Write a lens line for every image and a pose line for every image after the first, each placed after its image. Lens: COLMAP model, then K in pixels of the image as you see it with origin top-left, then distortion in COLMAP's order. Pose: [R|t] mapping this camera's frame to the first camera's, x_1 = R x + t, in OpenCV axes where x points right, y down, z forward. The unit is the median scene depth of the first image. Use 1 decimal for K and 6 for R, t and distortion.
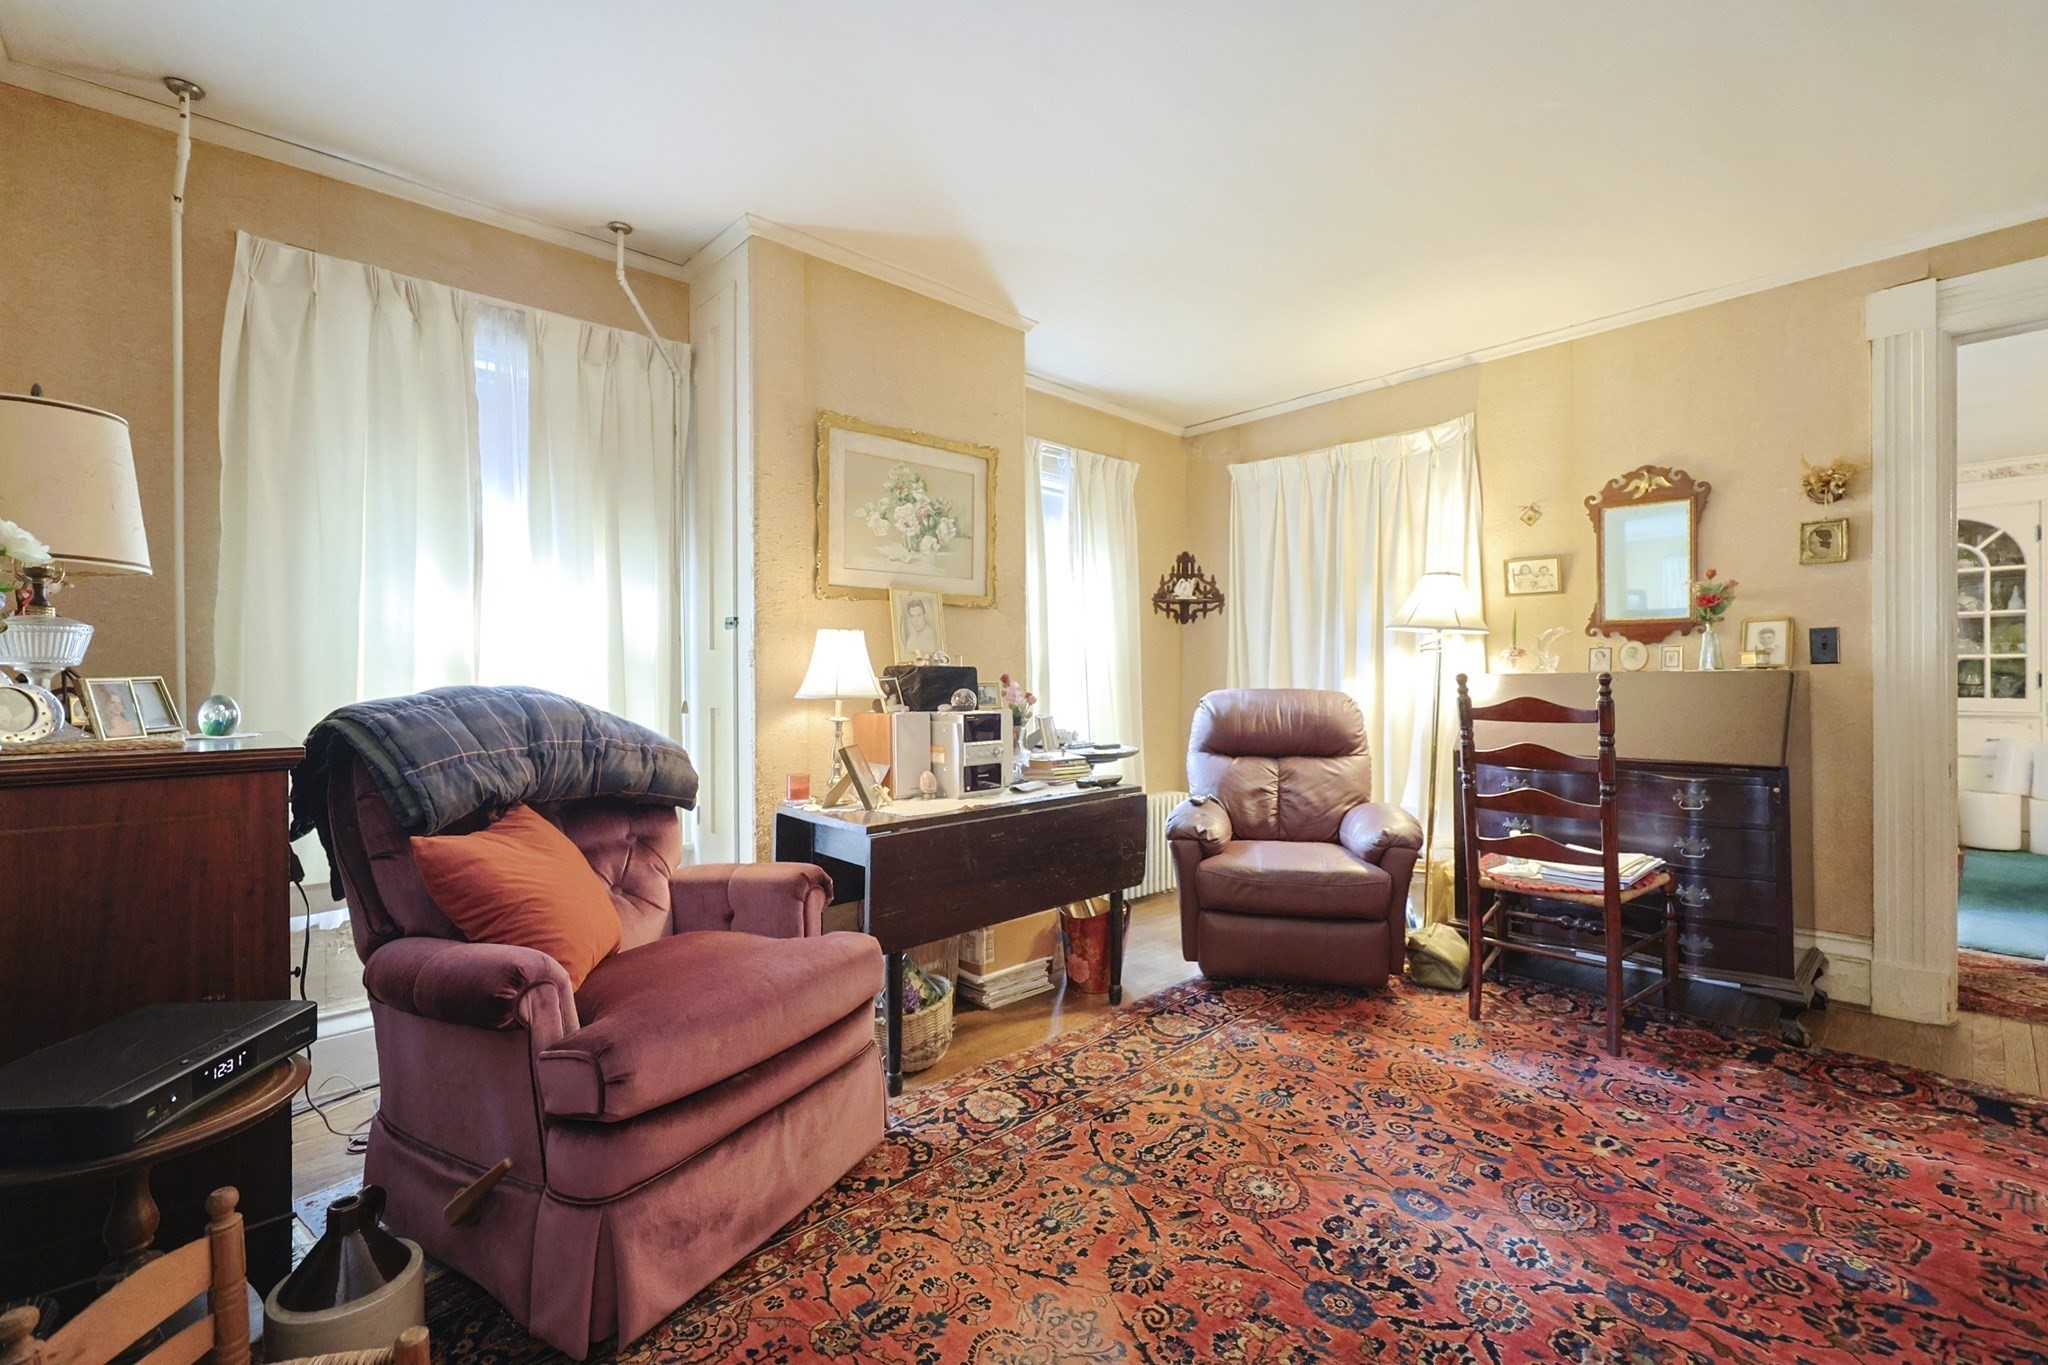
lens RADIAL K [[868.0, 0, 1027.3], [0, 868.0, 675.5], [0, 0, 1]] dist [-0.001166, -0.000644]
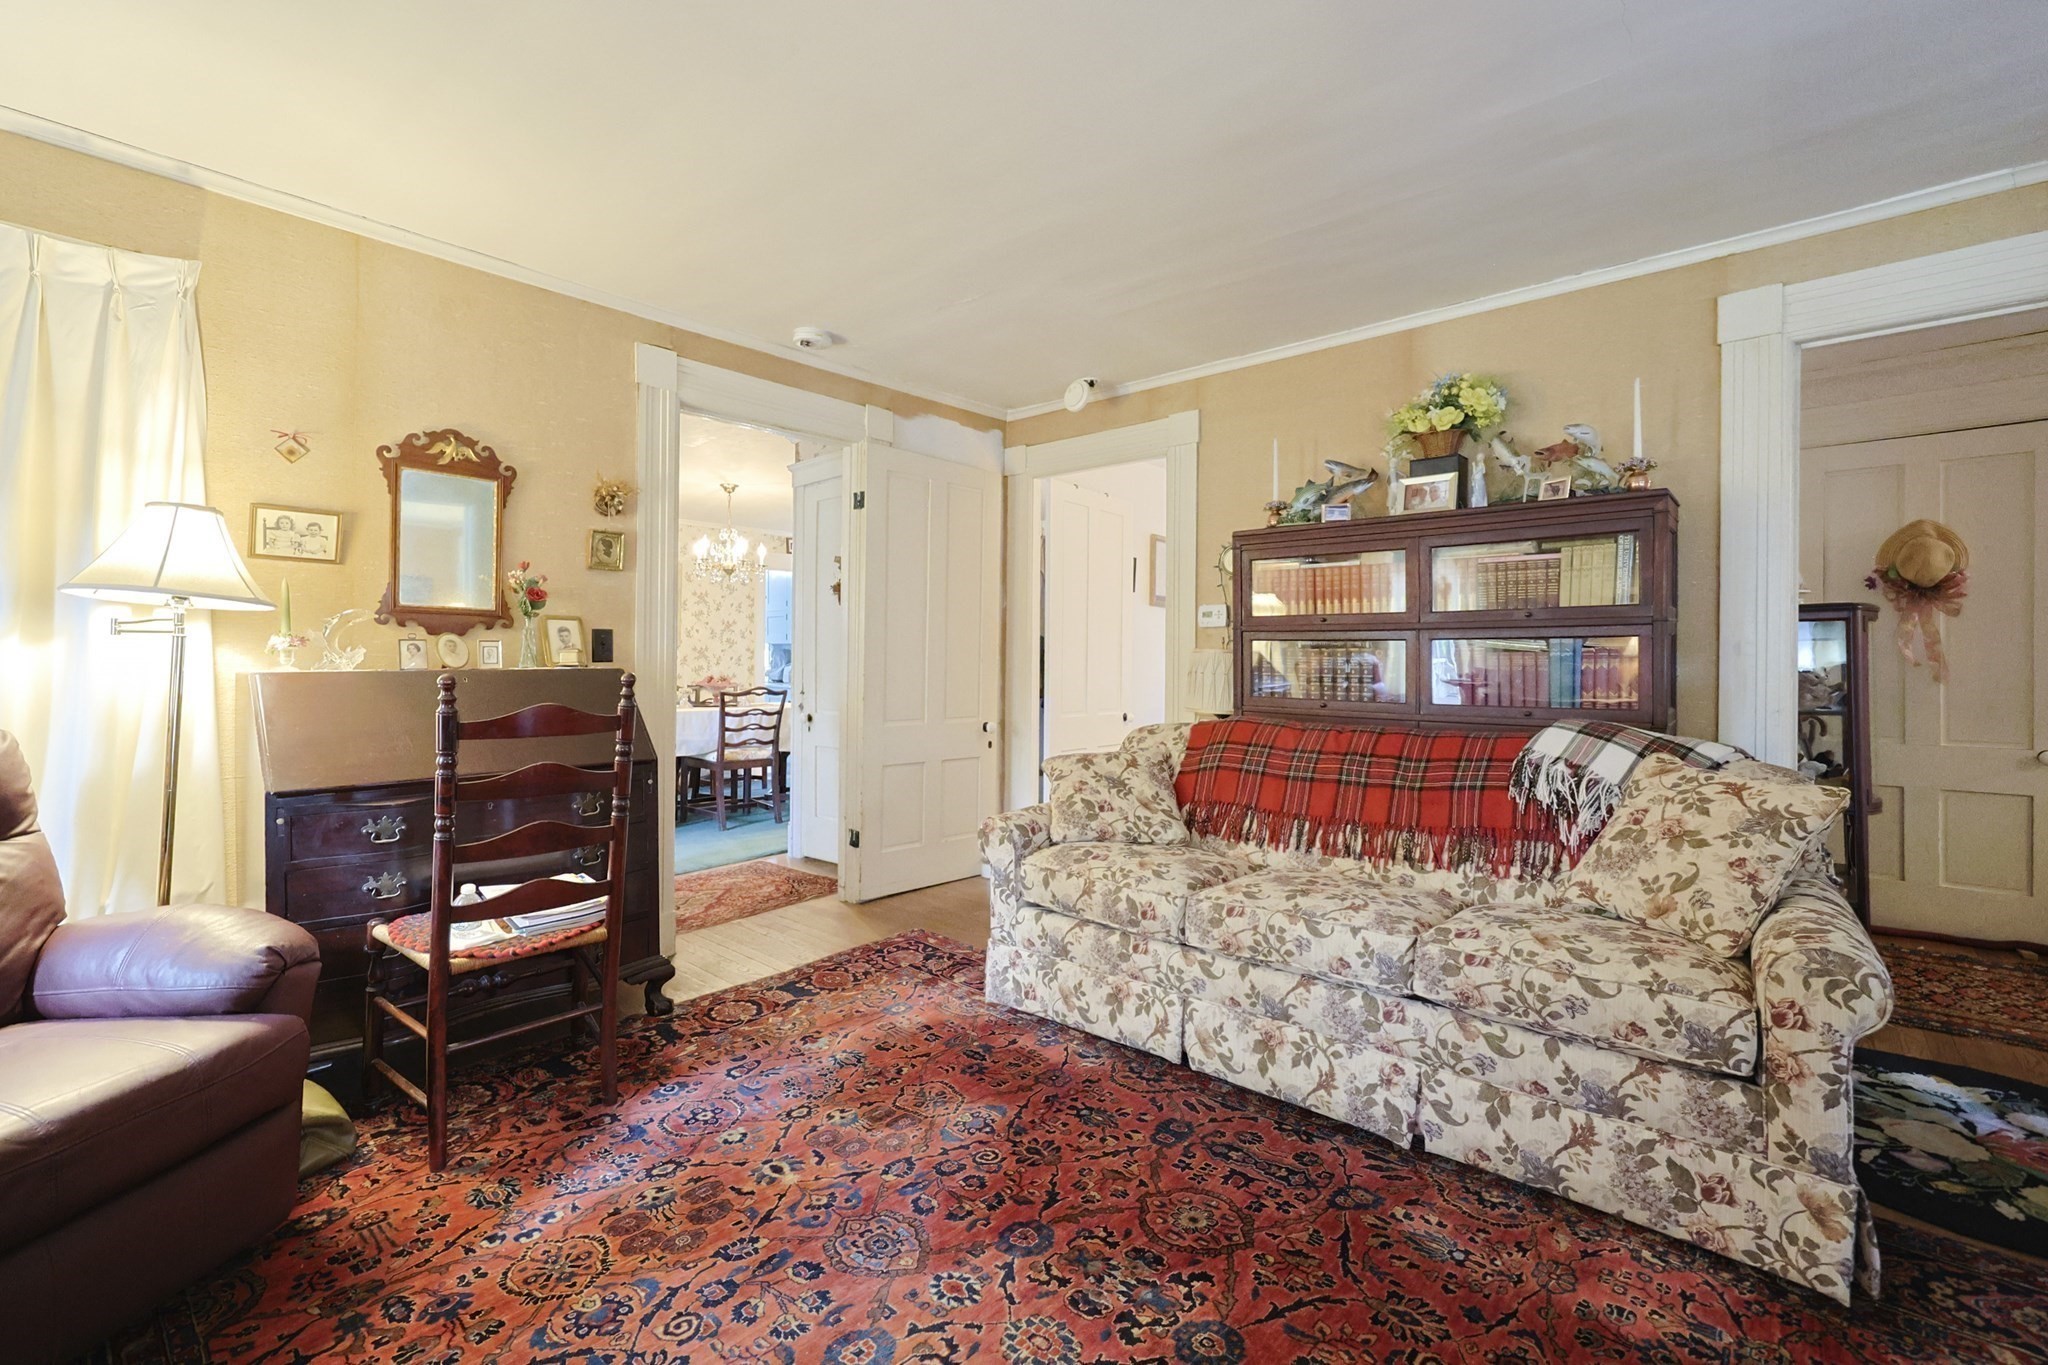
lens RADIAL K [[868.0, 0, 1027.5], [0, 868.0, 662.8], [0, 0, 1]] dist [-0.001166, -0.000644]
pose [[-0.088899, 0.004669, 0.996030, -0.215438], [-0.002597, 0.999985, -0.004919, -0.009196], [-0.996037, -0.003024, -0.088886, 0.568893]]
